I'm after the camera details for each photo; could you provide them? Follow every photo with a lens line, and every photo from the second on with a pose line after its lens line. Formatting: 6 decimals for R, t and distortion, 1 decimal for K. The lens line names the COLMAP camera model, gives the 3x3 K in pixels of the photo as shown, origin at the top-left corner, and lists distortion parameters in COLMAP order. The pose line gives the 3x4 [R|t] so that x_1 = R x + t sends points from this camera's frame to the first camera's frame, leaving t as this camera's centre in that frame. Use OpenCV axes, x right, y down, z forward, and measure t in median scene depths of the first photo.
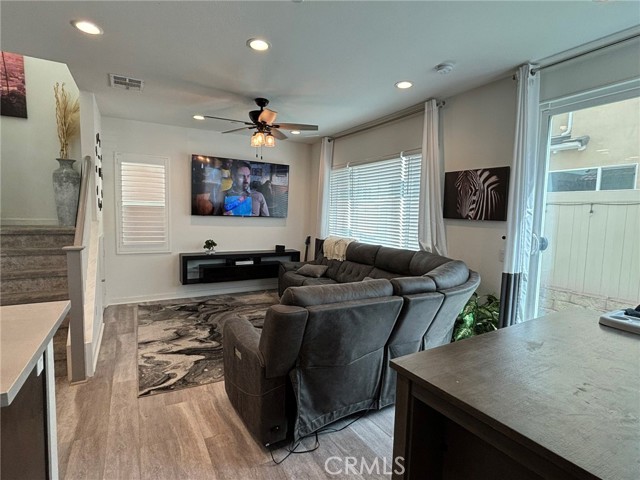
lens RADIAL K [[324.9, 0, 322.4], [0, 324.9, 244.5], [0, 0, 1]] dist [0.001637, 0.001065]
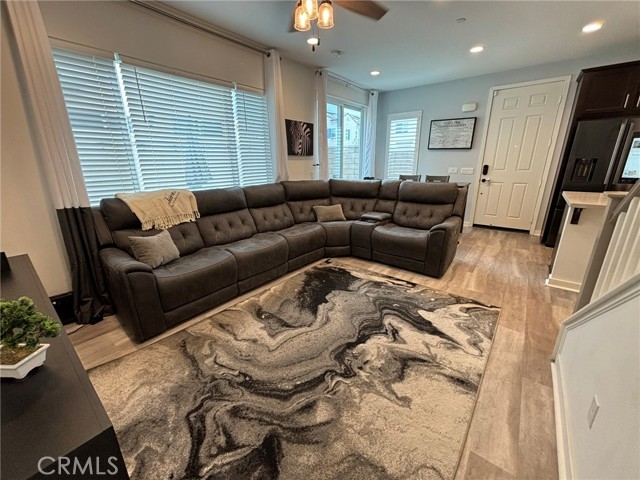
lens RADIAL K [[259.6, 0, 322.0], [0, 259.6, 242.3], [0, 0, 1]] dist [0.000357, 0.000051]
pose [[-0.363377, -0.288944, 0.885703, -0.811753], [0.103355, 0.932319, 0.346554, -0.106942], [-0.925892, 0.217471, -0.308919, 1.365671]]
